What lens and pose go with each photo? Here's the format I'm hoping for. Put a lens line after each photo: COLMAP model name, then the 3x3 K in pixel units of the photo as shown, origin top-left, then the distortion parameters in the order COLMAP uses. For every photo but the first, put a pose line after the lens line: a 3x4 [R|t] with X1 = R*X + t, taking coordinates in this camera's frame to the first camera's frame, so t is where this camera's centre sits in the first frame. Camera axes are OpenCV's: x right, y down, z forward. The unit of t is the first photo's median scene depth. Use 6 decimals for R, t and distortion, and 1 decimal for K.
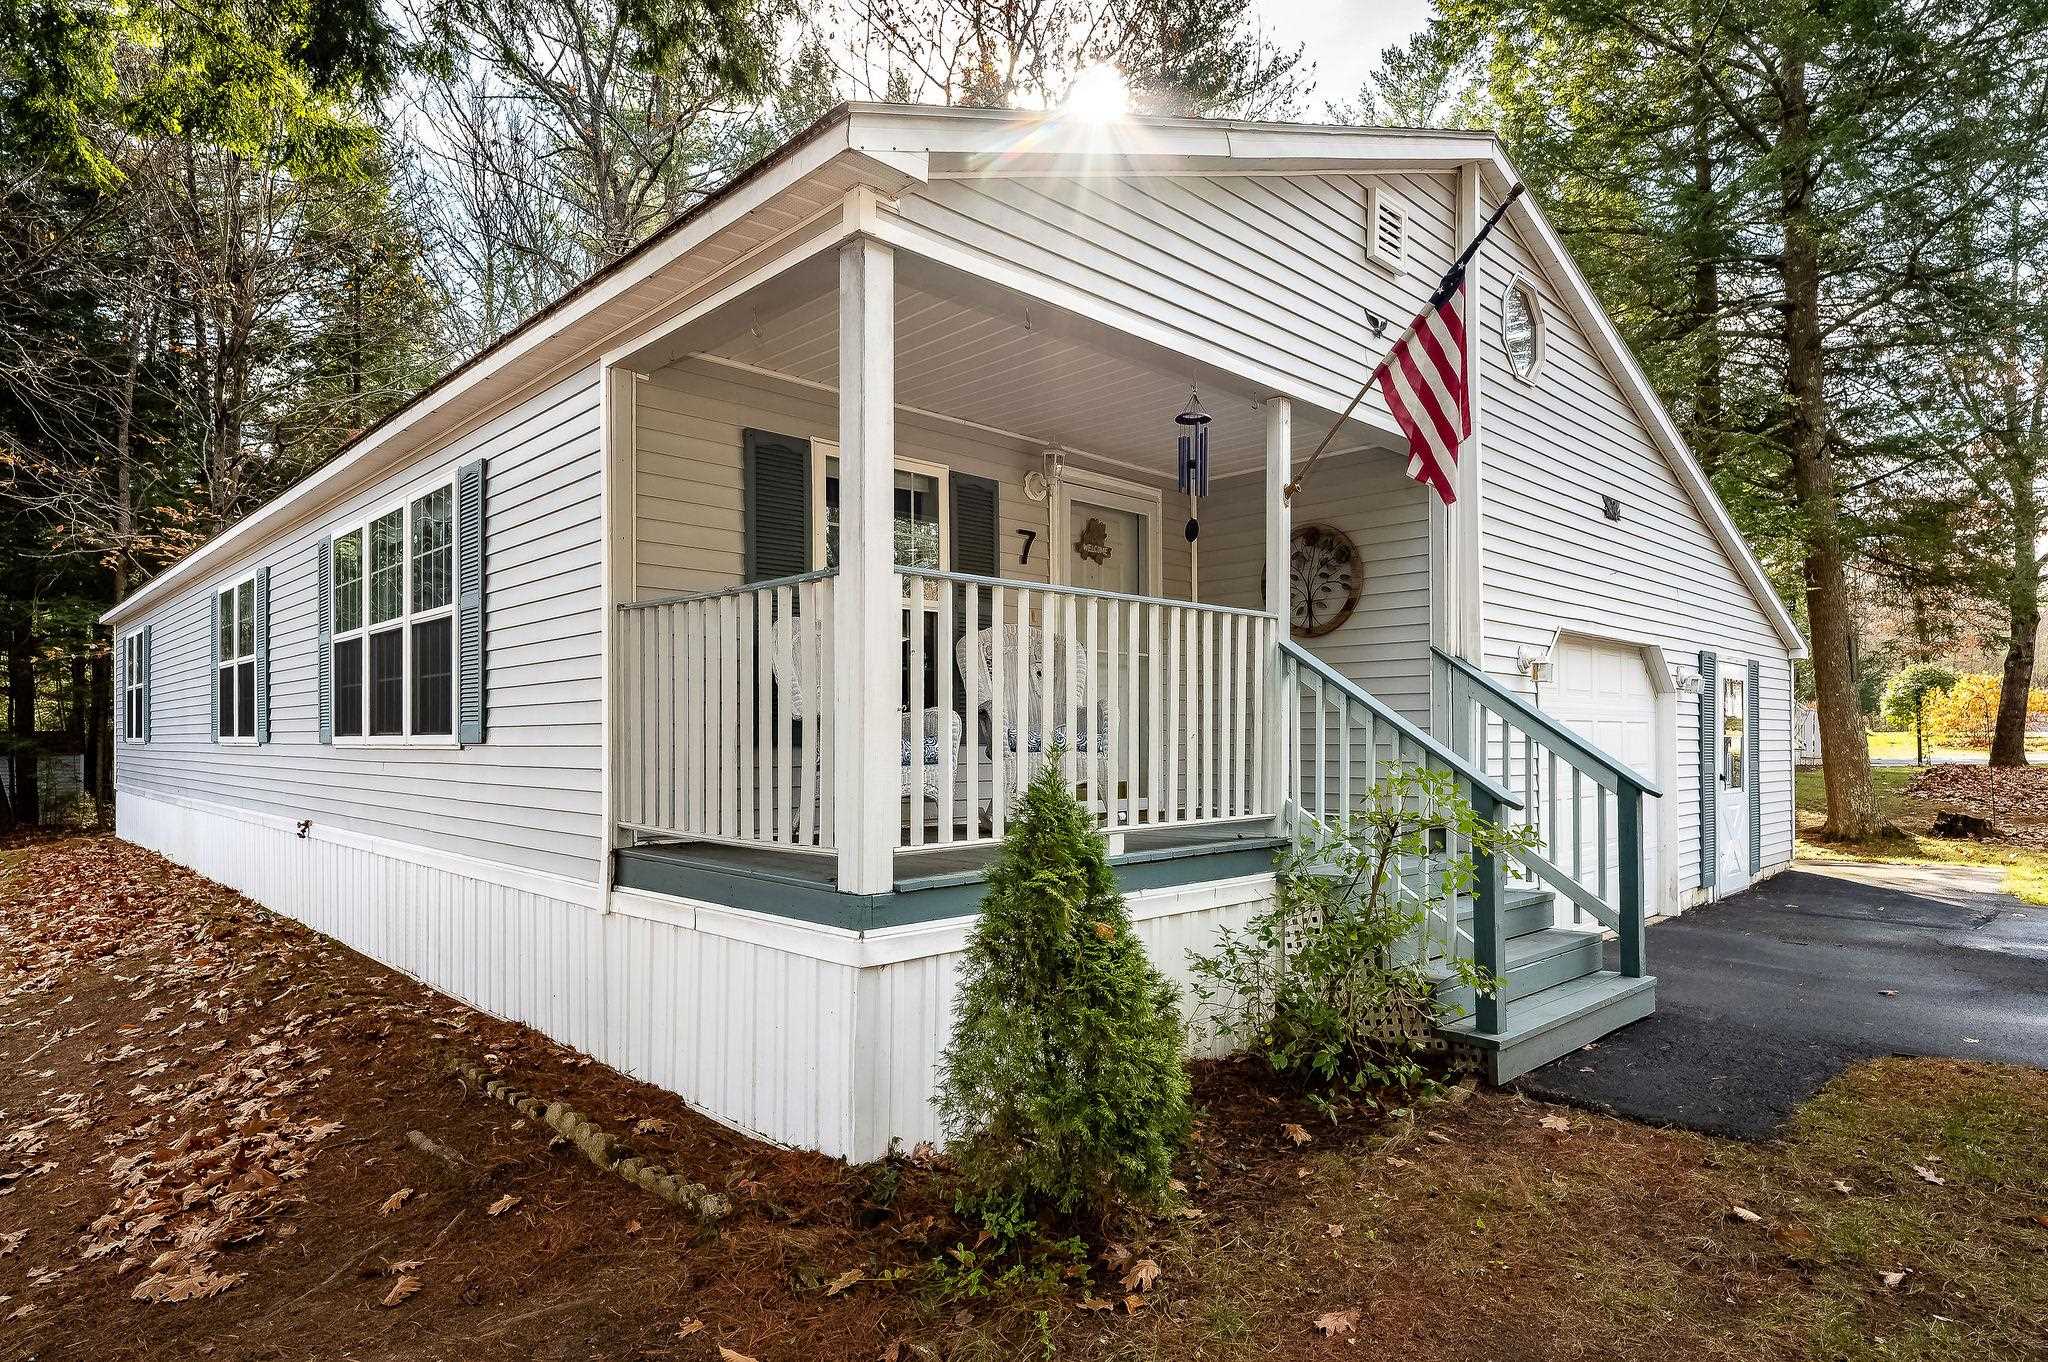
lens RADIAL K [[1142.9, 0, 1003.9], [0, 1142.9, 736.8], [0, 0, 1]] dist [0.003376, 0.000483]
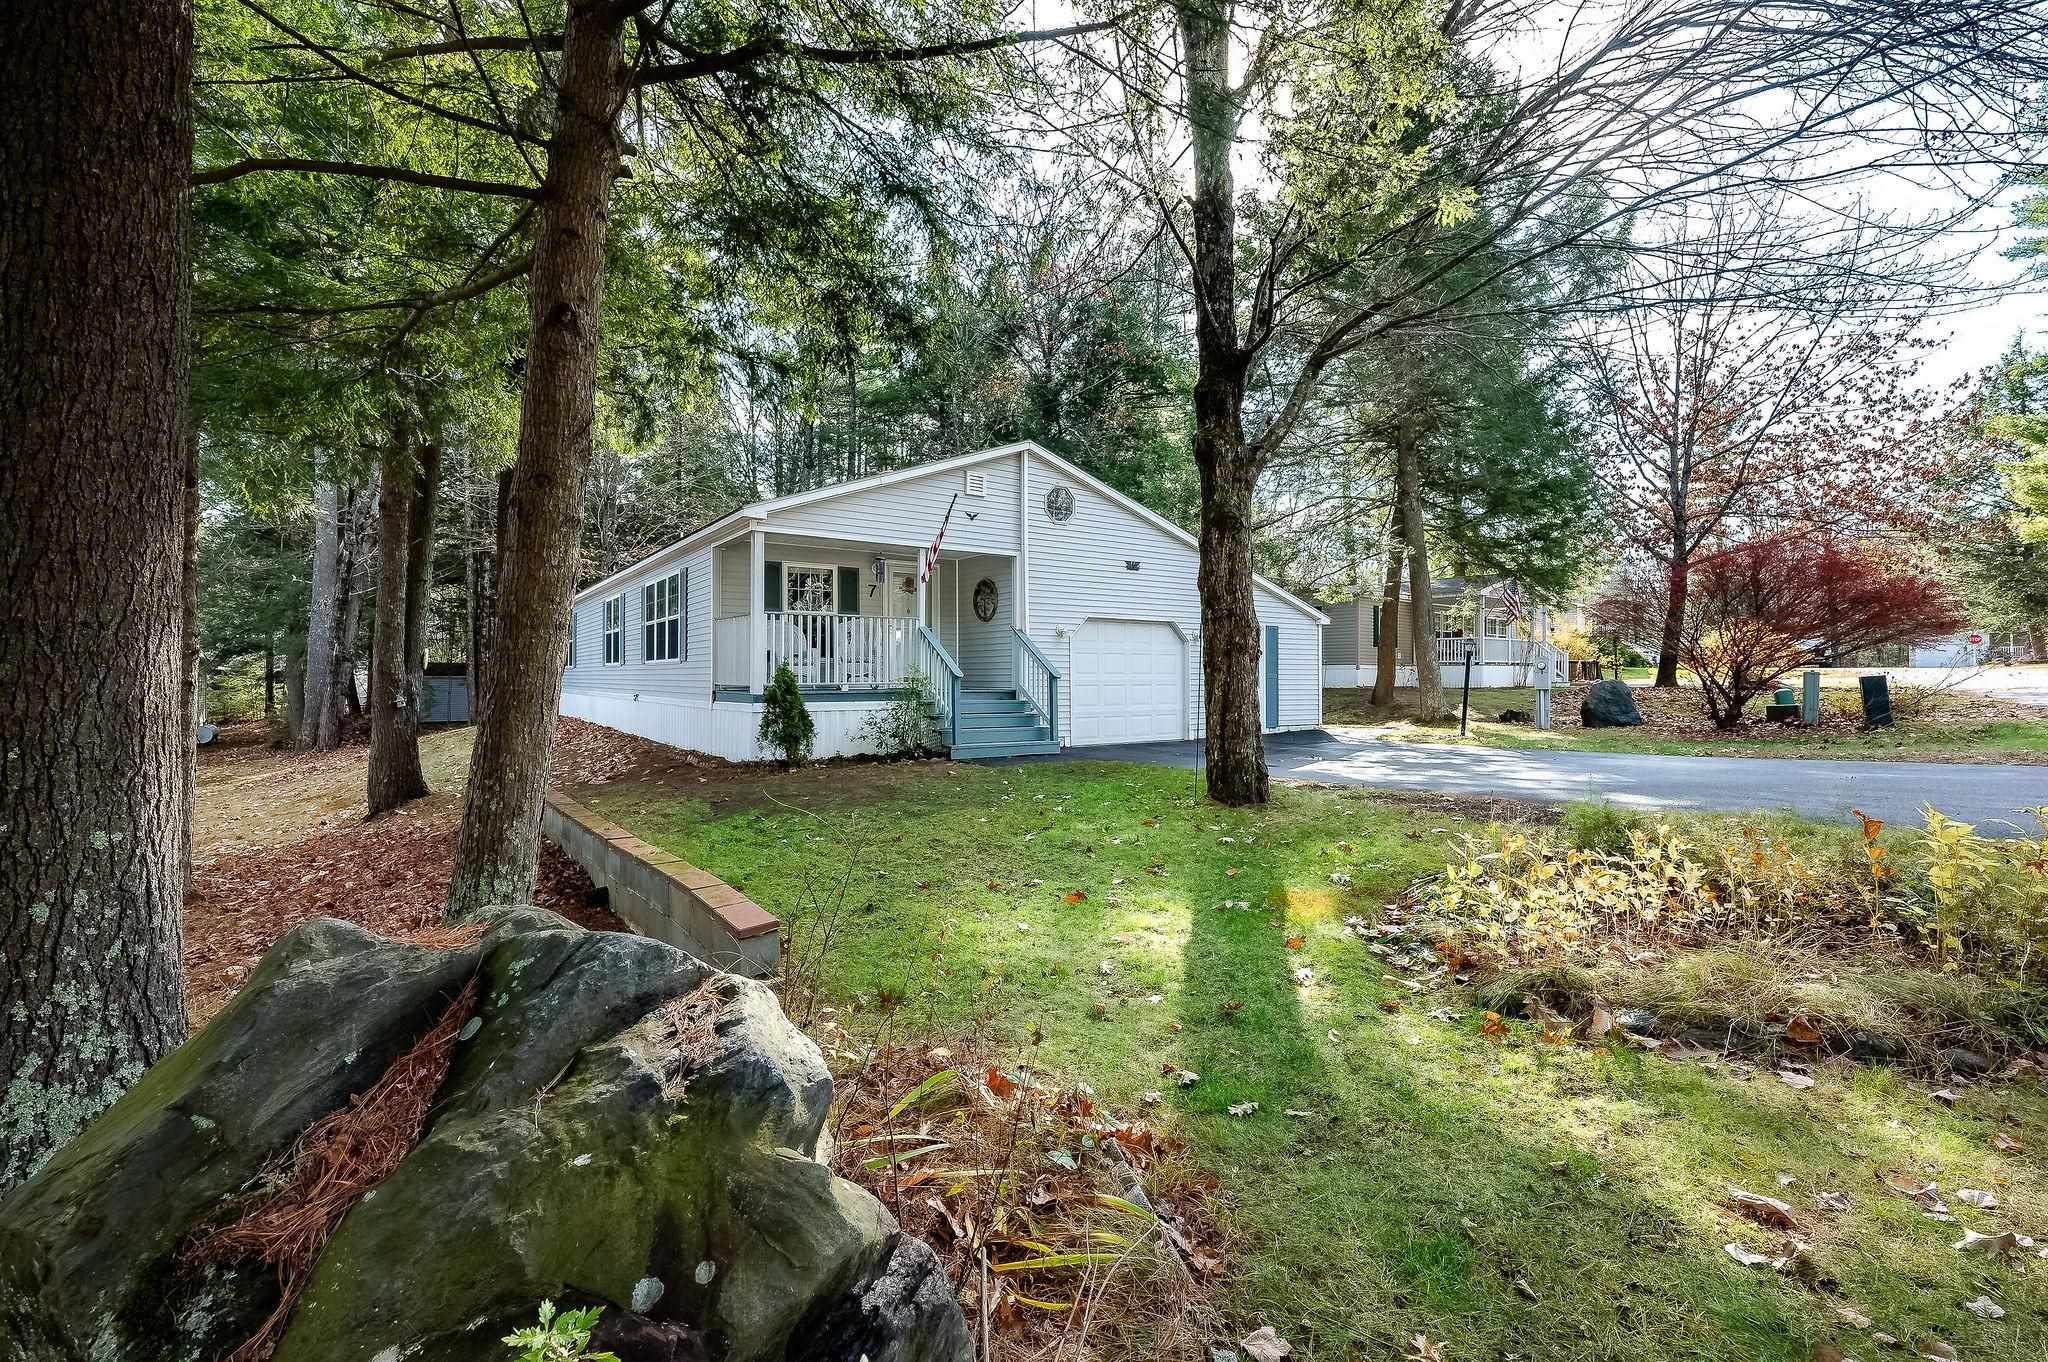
lens RADIAL K [[918.0, 0, 1026.4], [0, 918.0, 683.2], [0, 0, 1]] dist [0.000788, 0.000022]
pose [[0.986227, 0.003779, -0.165356, 0.657818], [-0.002088, 0.999944, 0.010405, 0.029888], [0.165386, -0.009916, 0.986179, -0.986296]]
